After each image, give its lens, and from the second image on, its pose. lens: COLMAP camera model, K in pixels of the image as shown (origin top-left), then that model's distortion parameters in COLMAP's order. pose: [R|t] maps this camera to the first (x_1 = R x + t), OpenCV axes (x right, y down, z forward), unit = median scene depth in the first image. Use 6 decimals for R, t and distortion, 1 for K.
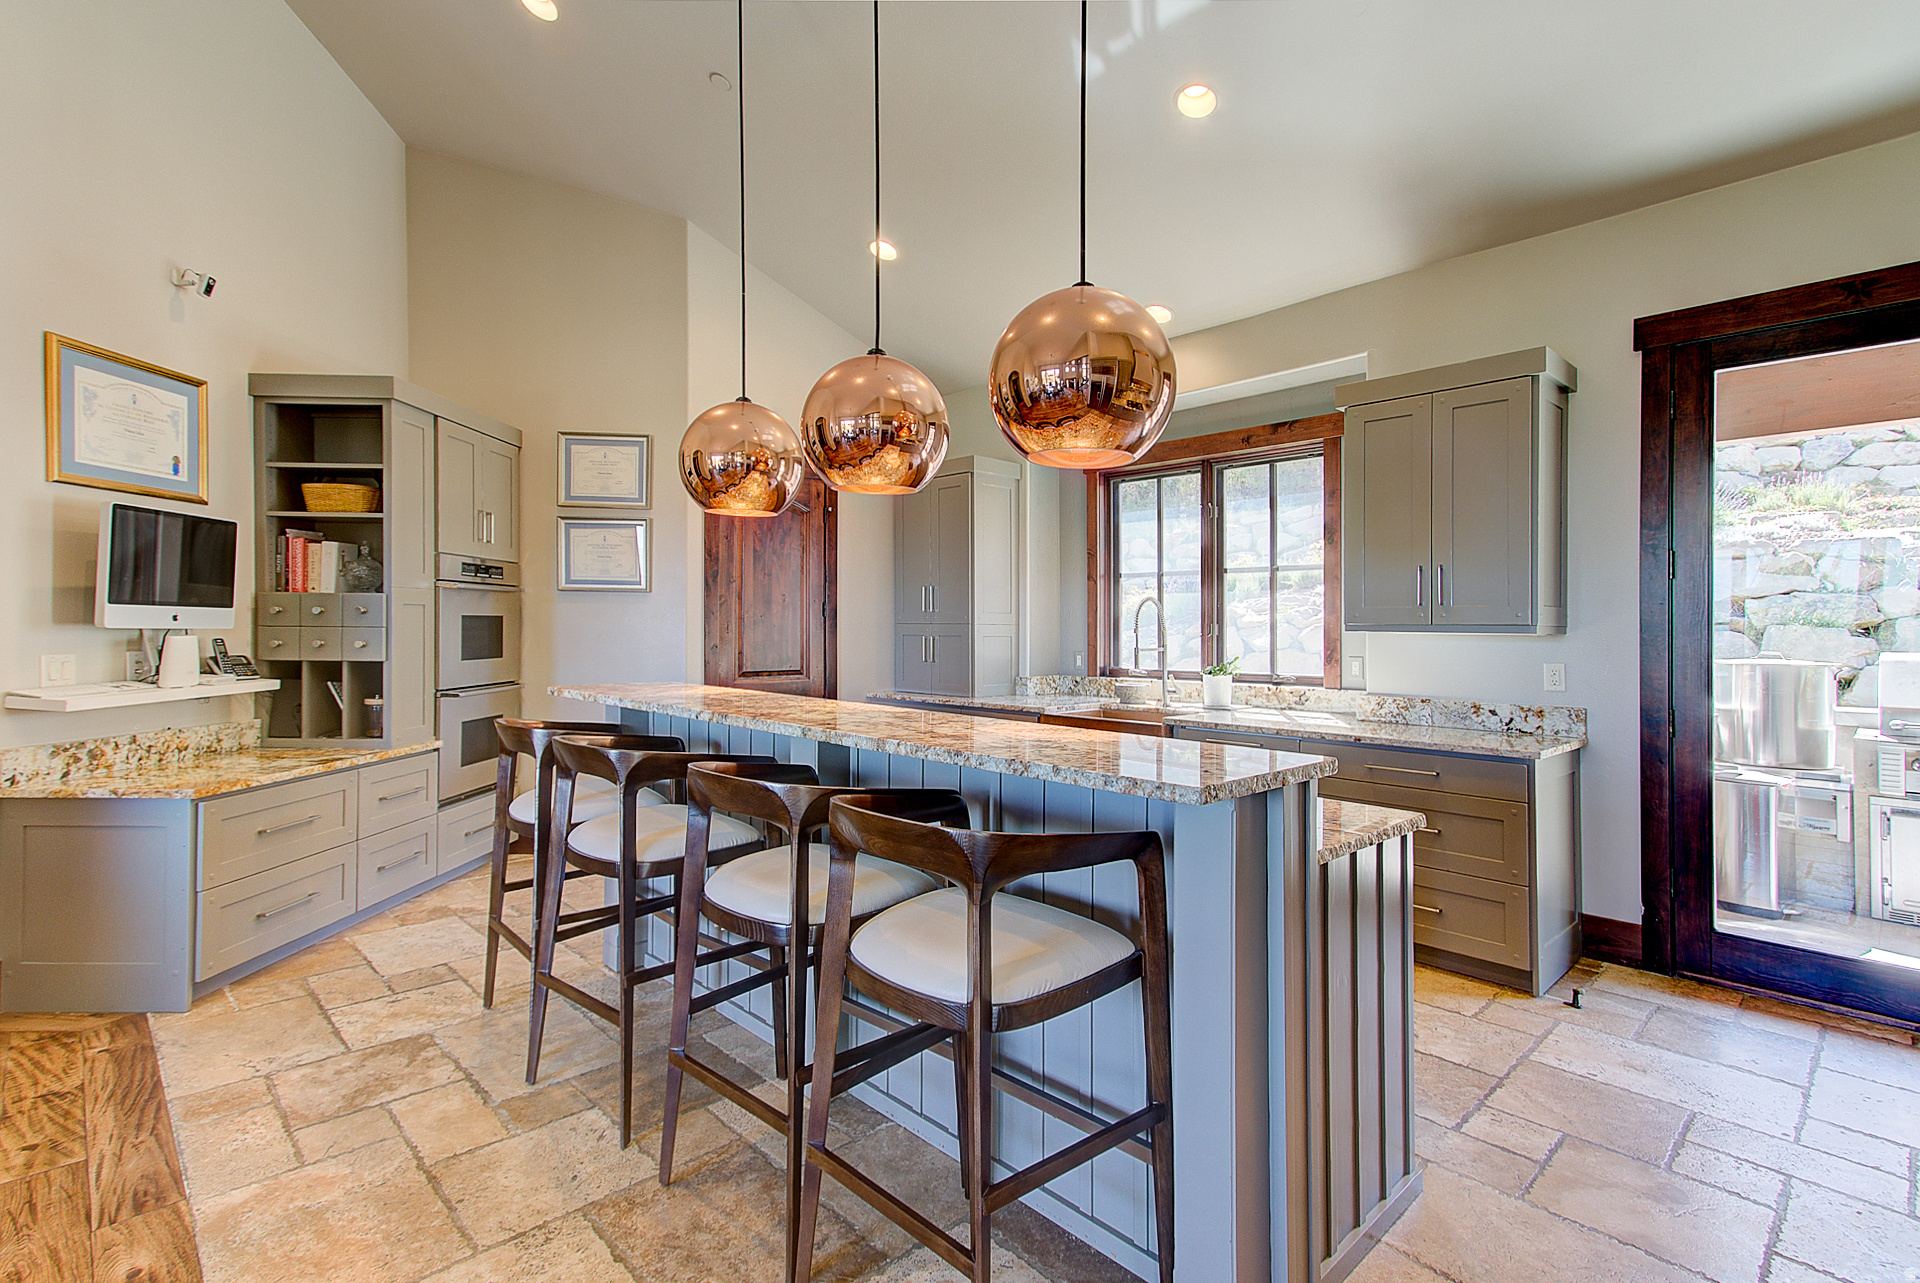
lens RADIAL K [[904.5, 0, 960.0], [0, 904.5, 641.5], [0, 0, 1]] dist [-0.000192, -0.000062]
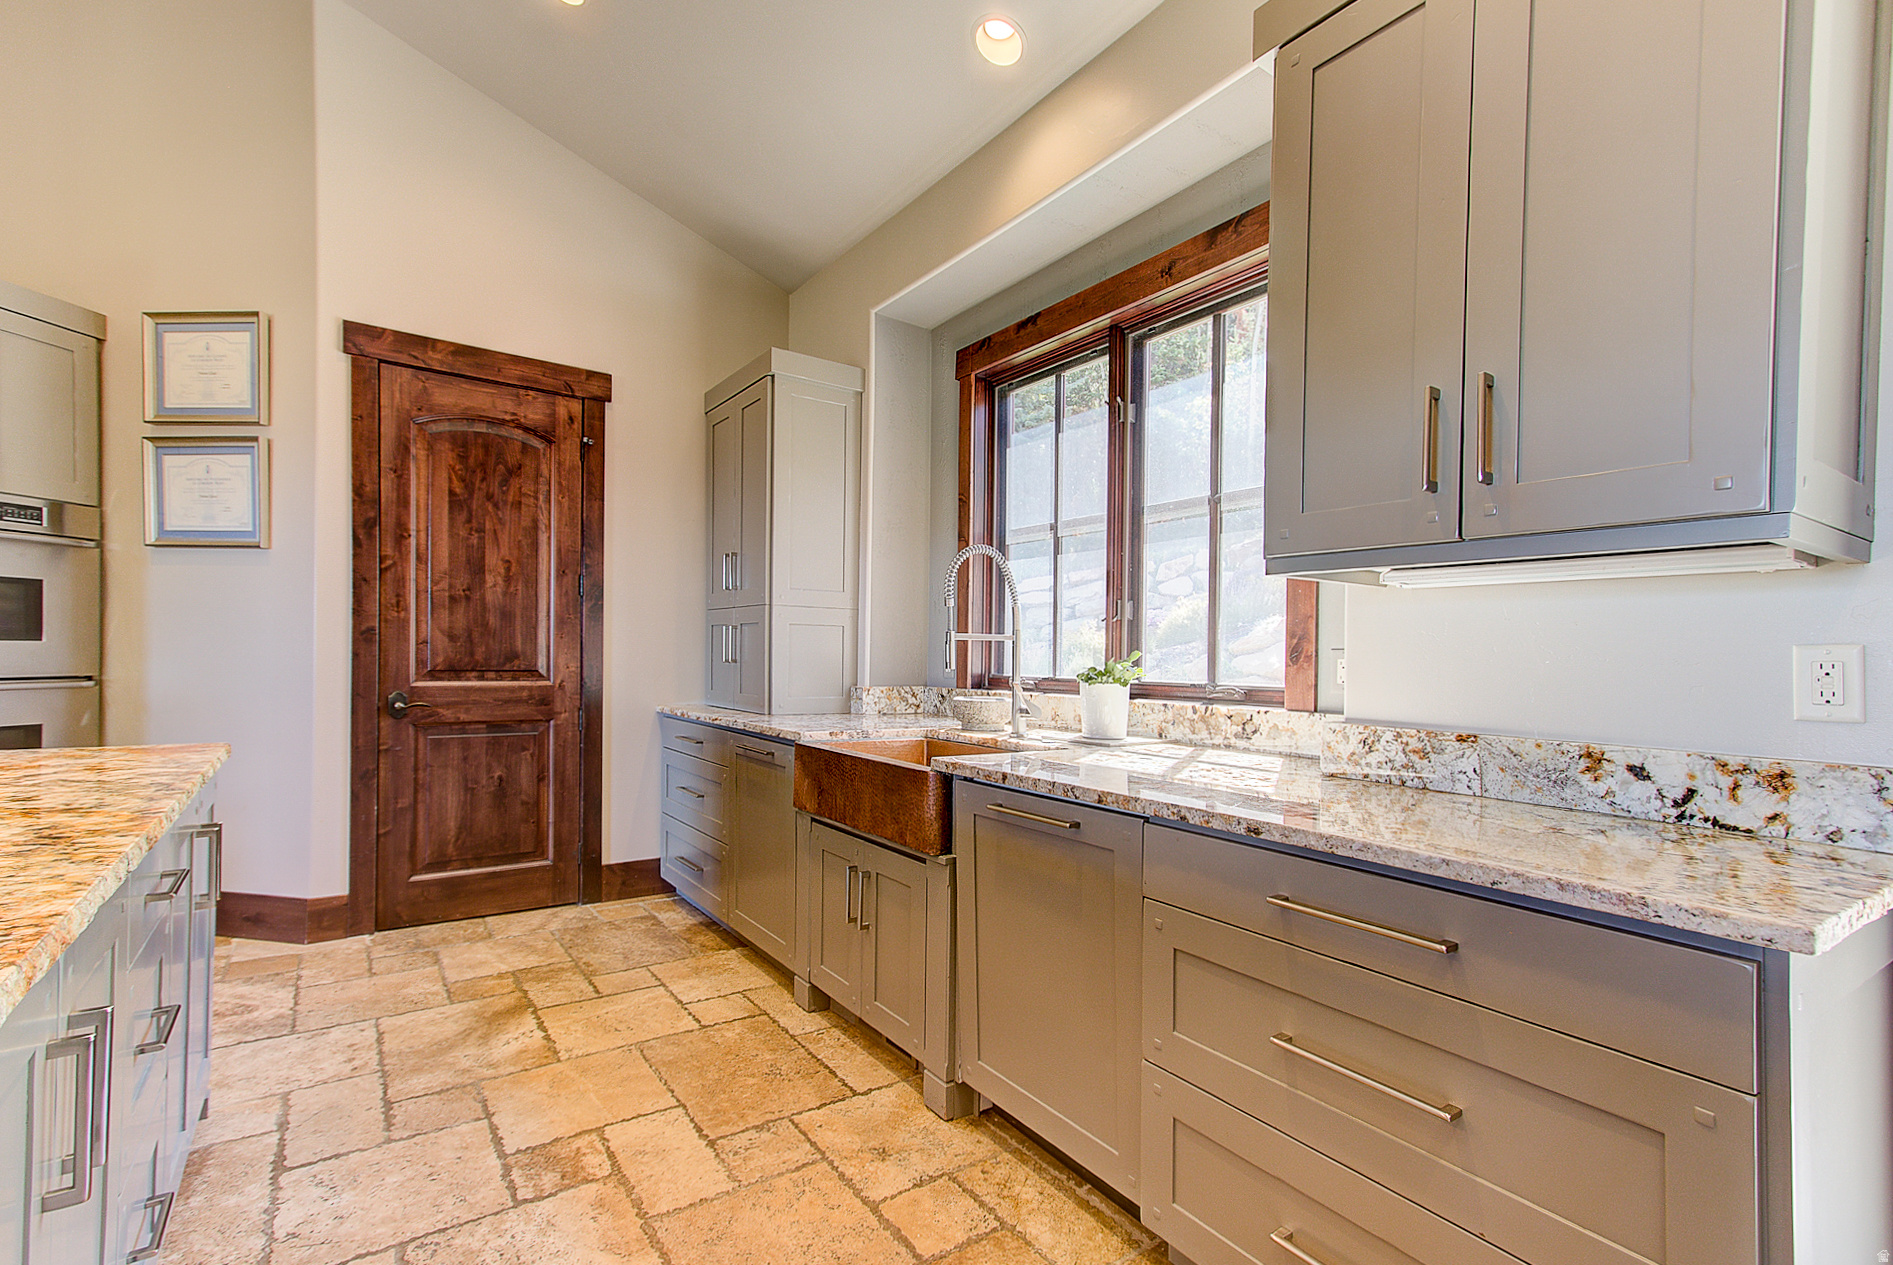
lens RADIAL K [[859.8, 0, 947.6], [0, 859.8, 672.2], [0, 0, 1]] dist [0.014303, -0.000016]
pose [[0.988126, 0.015434, -0.152871, 0.292070], [-0.015126, 0.999881, 0.003175, 0.031904], [0.152902, -0.000825, 0.988241, 0.485204]]
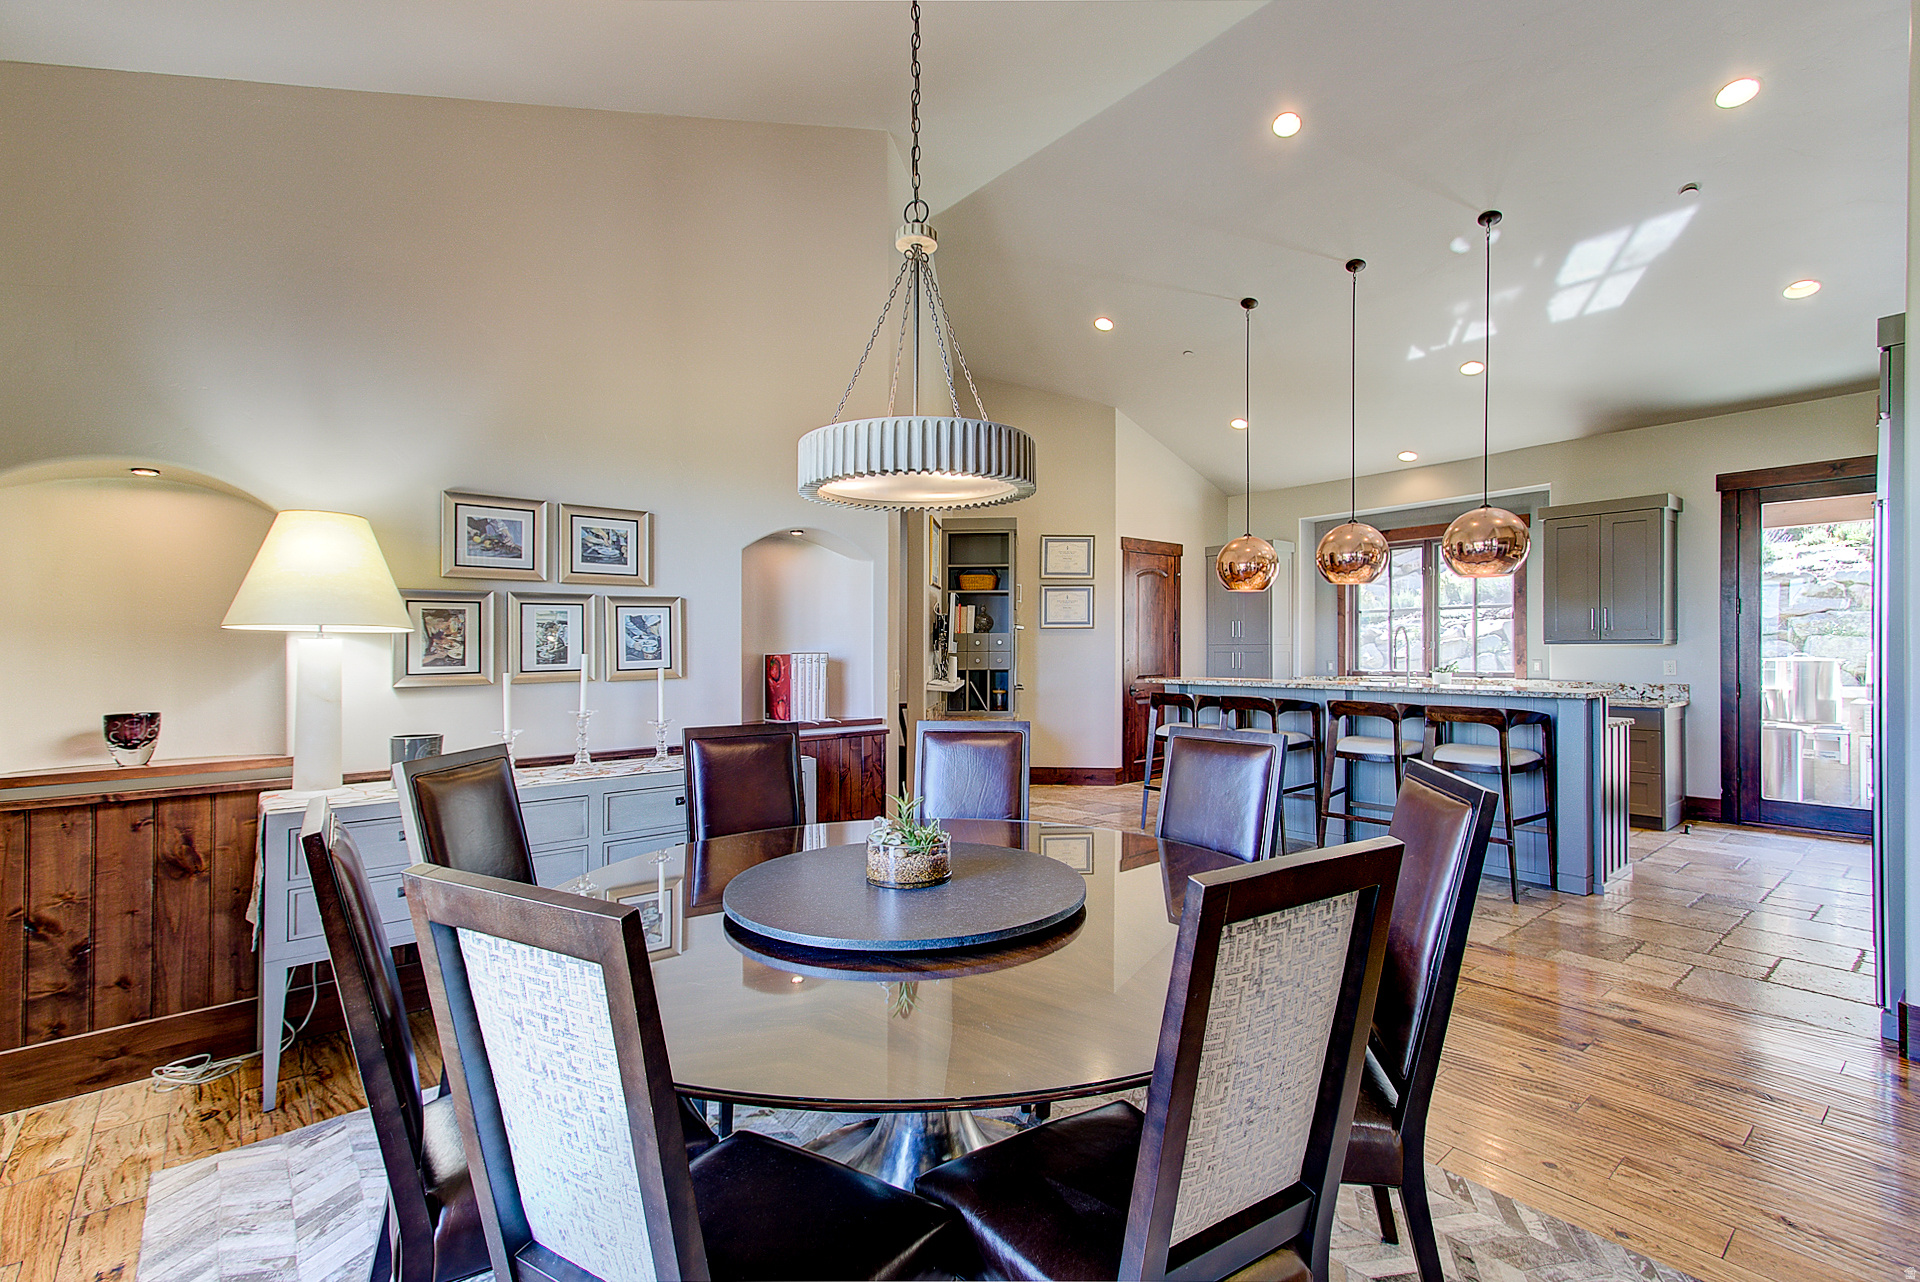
lens RADIAL K [[834.3, 0, 962.3], [0, 834.3, 676.6], [0, 0, 1]] dist [0.000181, 0.000012]
pose [[0.997180, -0.013852, -0.073755, -0.530842], [0.015260, 0.999711, 0.018554, 0.003140], [0.073476, -0.019628, 0.997104, -0.648558]]
